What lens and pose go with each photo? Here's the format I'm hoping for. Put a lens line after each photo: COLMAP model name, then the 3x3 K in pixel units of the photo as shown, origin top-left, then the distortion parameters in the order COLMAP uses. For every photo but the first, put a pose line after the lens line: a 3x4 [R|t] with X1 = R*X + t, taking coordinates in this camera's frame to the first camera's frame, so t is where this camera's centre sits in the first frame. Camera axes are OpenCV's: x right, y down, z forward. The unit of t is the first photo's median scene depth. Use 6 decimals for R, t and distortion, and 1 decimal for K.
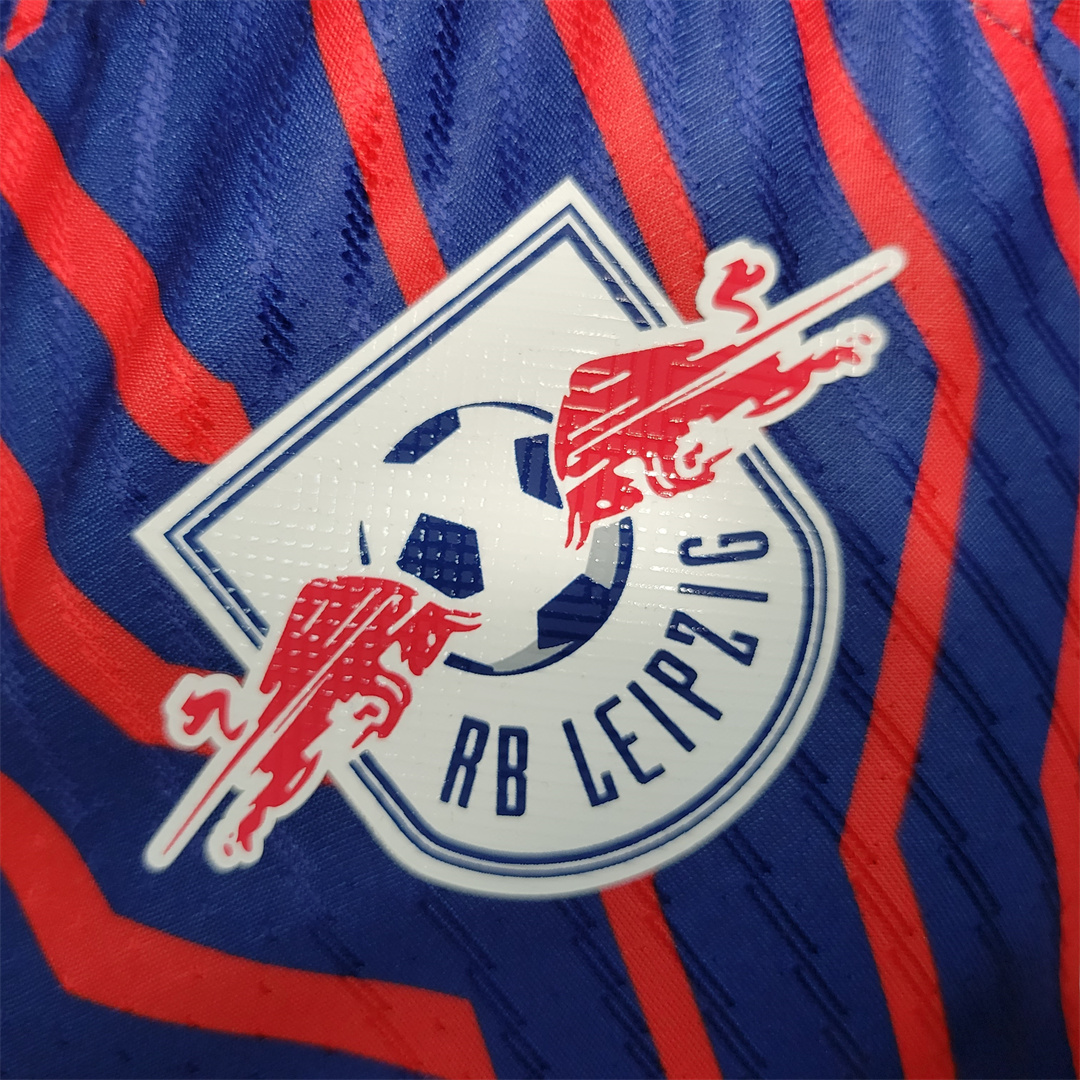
lens RADIAL K [[1223.0, 0, 540.0], [0, 1223.0, 540.0], [0, 0, 1]] dist [-0.020655, 0.000996]
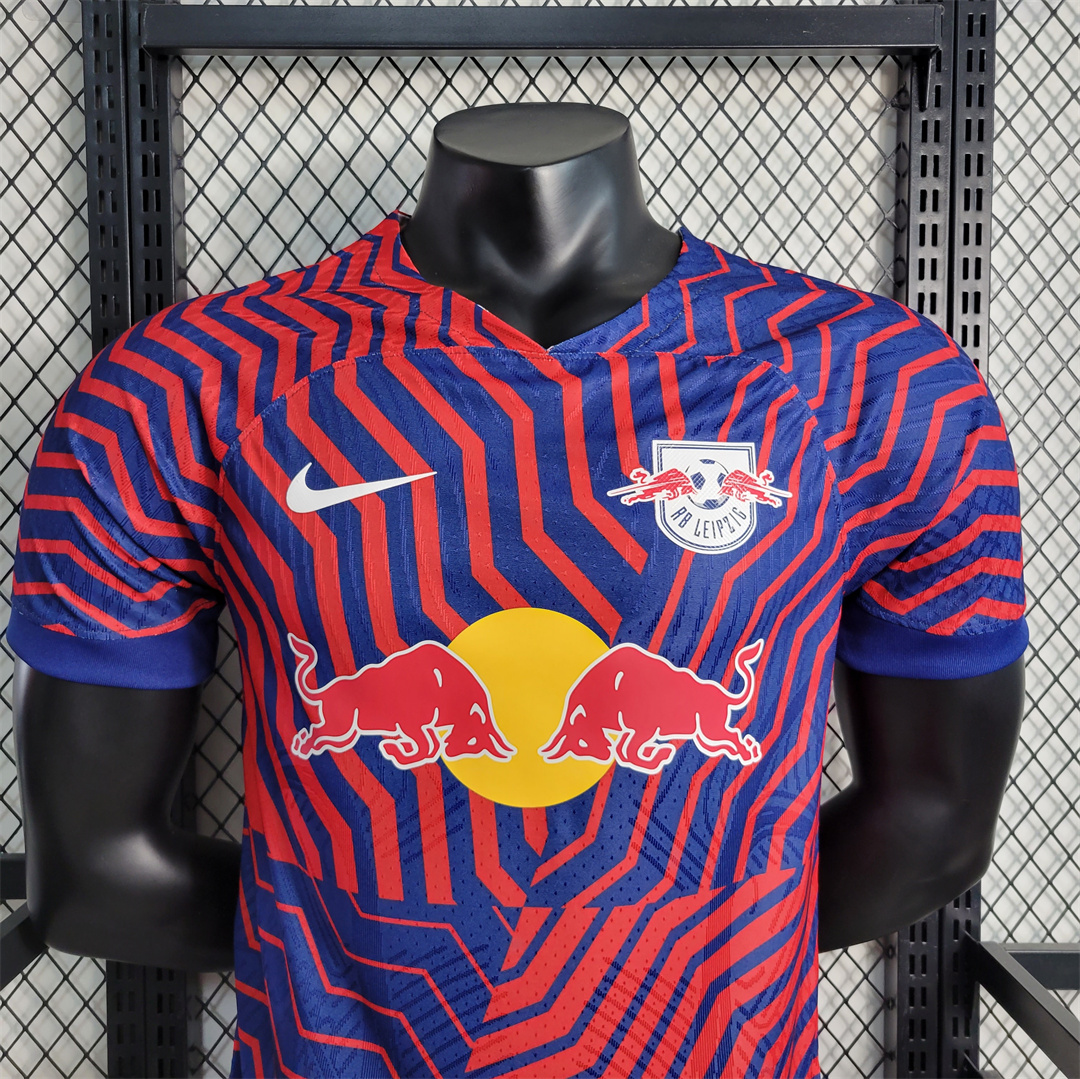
lens RADIAL K [[1223.0, 0, 540.0], [0, 1223.0, 539.5], [0, 0, 1]] dist [-0.020655, 0.000996]
pose [[0.777899, 0.622348, 0.086922, -0.892652], [-0.567854, 0.755440, -0.326884, 2.272385], [-0.269100, 0.204924, 0.941059, -3.649361]]
